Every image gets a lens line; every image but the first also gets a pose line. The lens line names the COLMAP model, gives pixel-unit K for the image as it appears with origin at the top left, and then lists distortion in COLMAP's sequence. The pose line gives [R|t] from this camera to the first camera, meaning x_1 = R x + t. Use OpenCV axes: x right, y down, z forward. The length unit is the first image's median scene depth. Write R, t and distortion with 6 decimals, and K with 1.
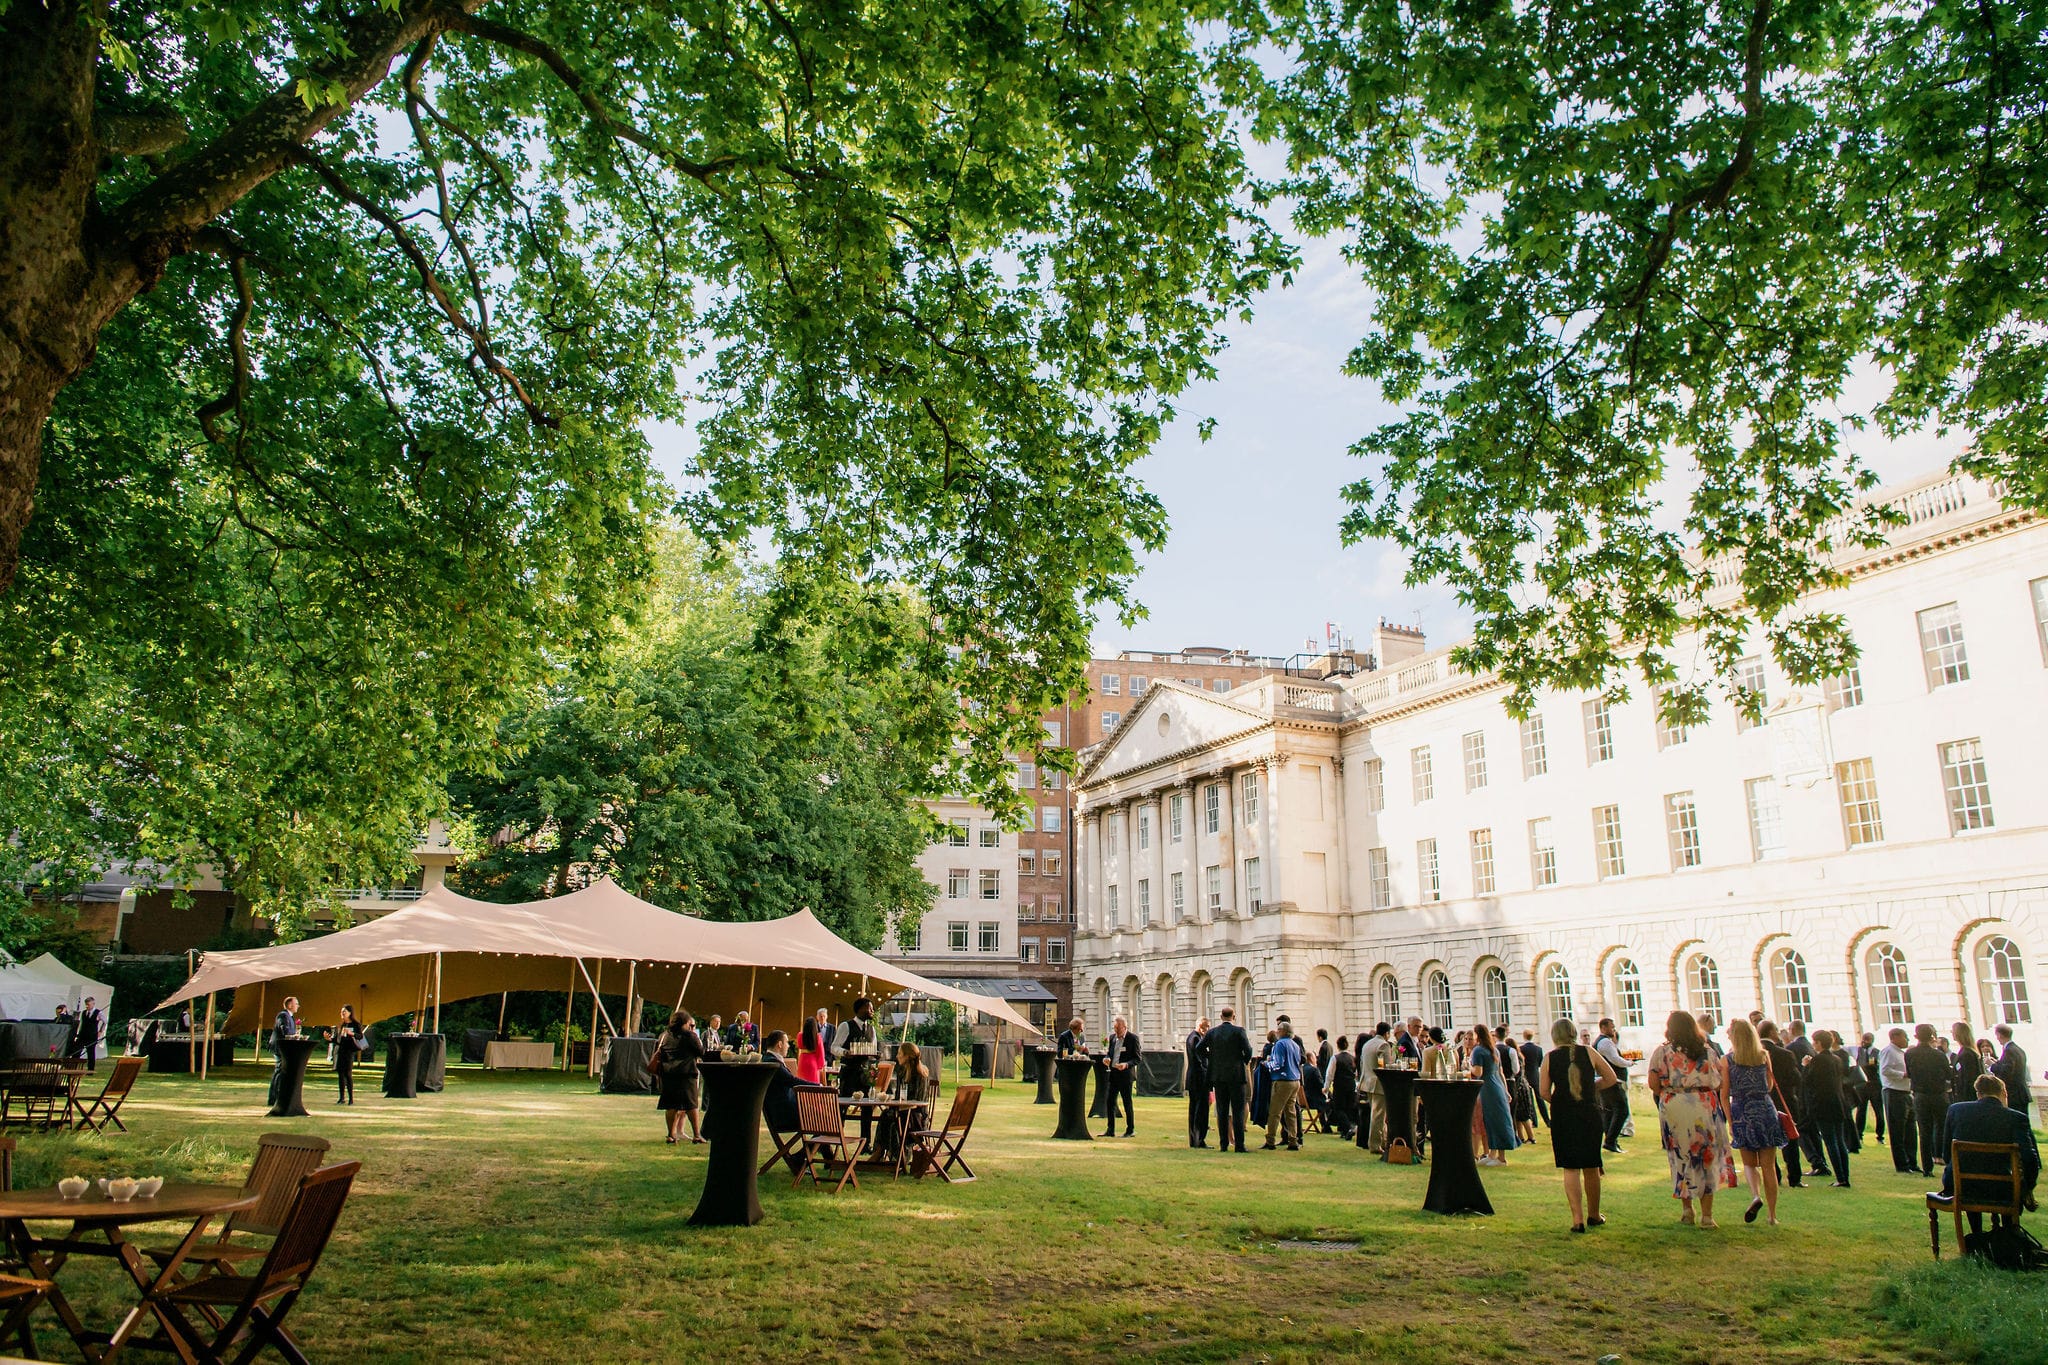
lens RADIAL K [[1448.4, 0, 1031.2], [0, 1448.4, 688.6], [0, 0, 1]] dist [-0.032286, 0.011043]
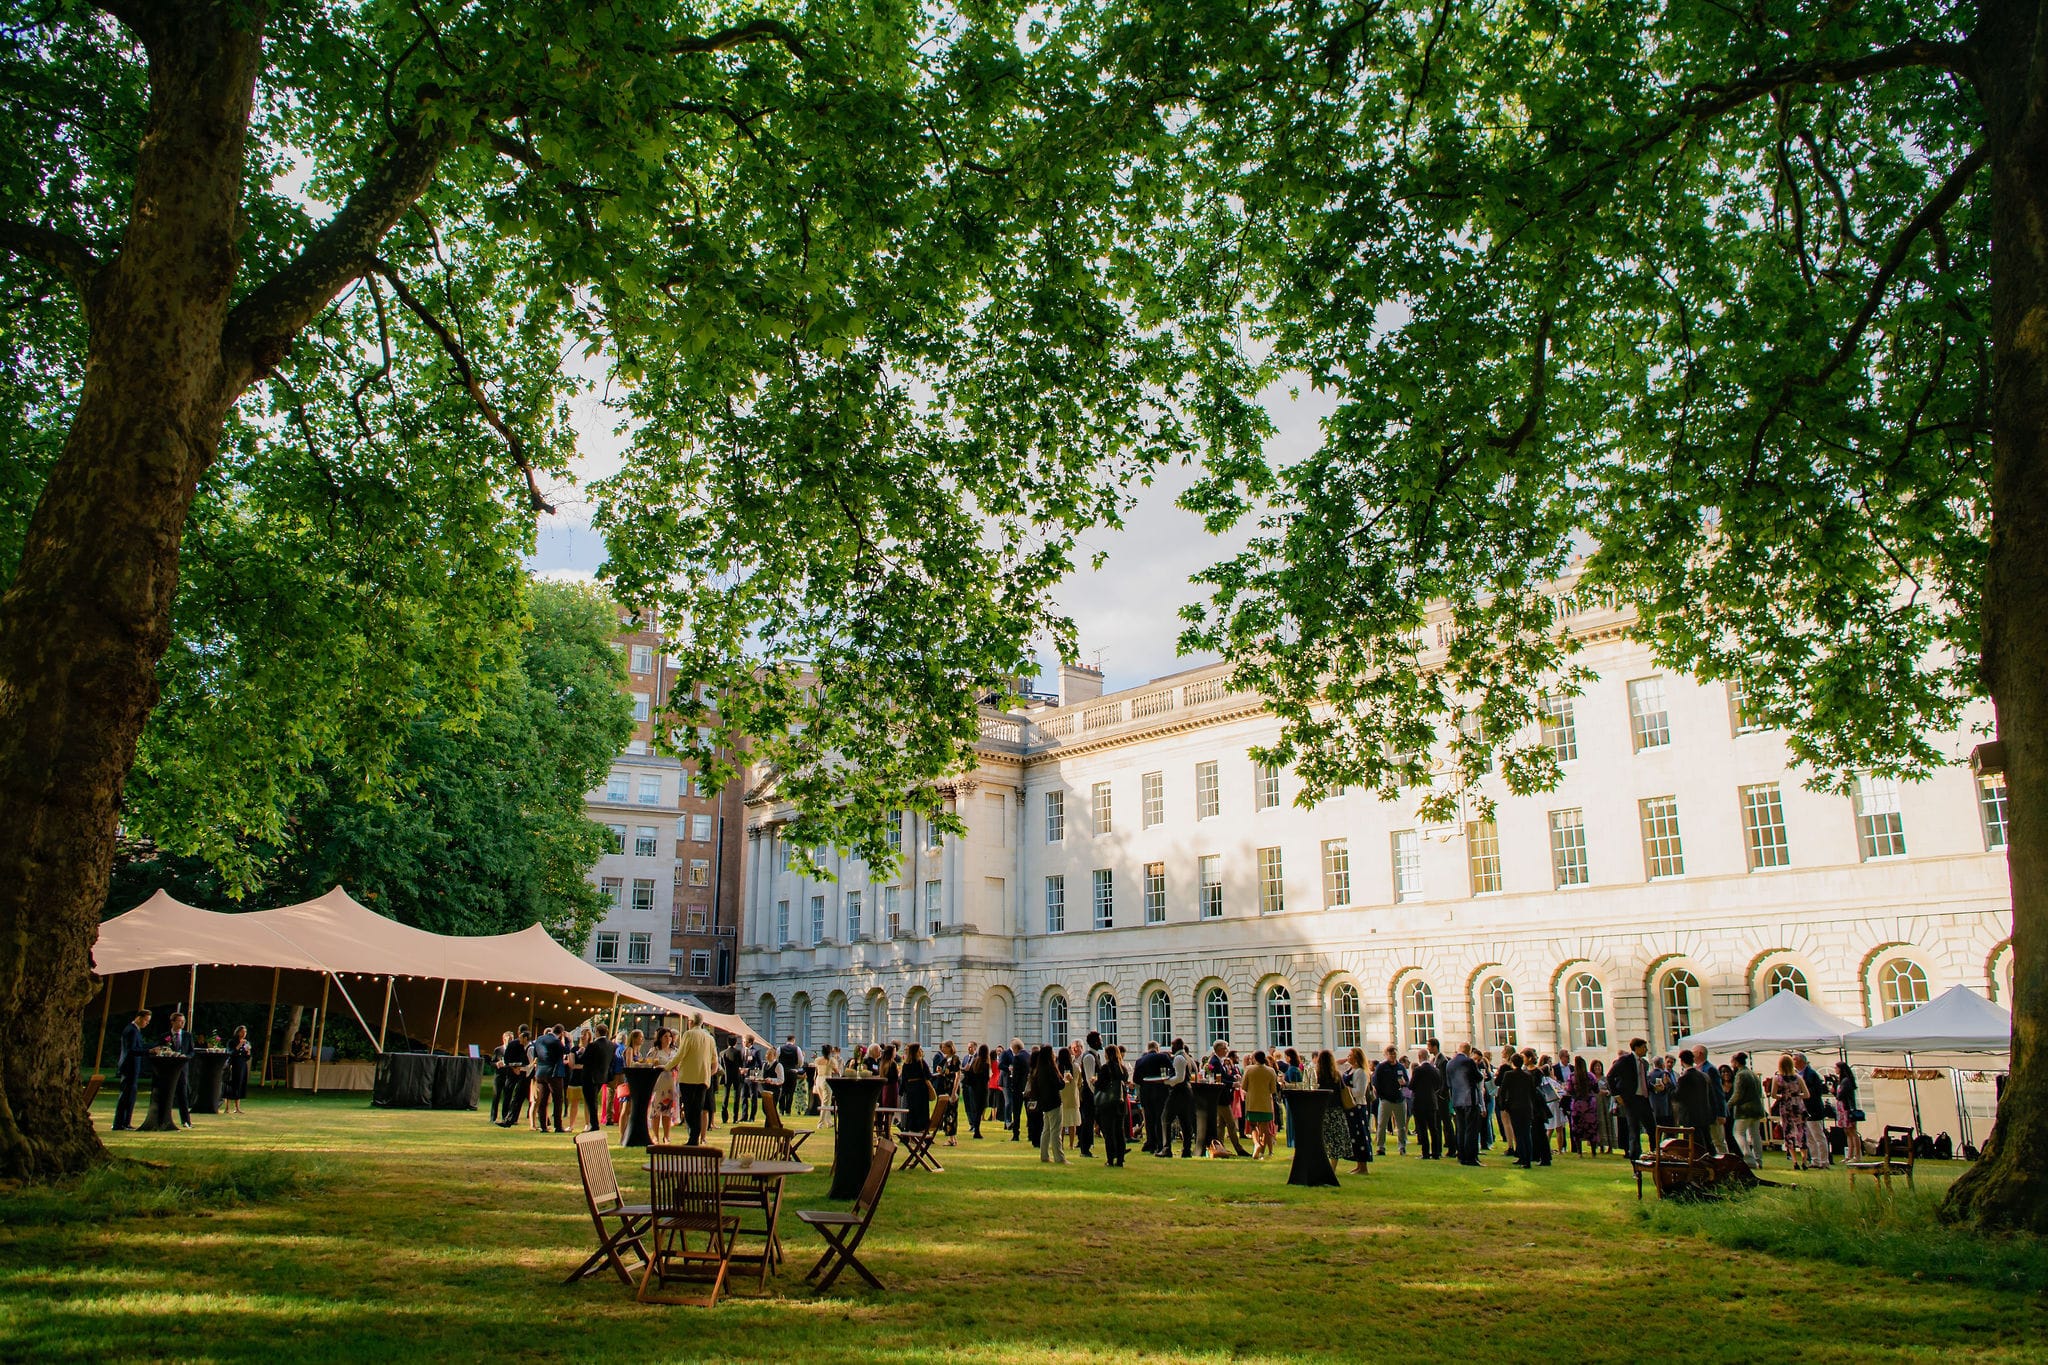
lens RADIAL K [[1538.6, 0, 1016.5], [0, 1538.6, 694.4], [0, 0, 1]] dist [-0.030815, 0.007223]
pose [[0.963577, 0.062622, 0.259994, -0.233215], [-0.064797, 0.997898, -0.000208, -0.052929], [-0.259461, -0.016646, 0.965610, -0.202504]]
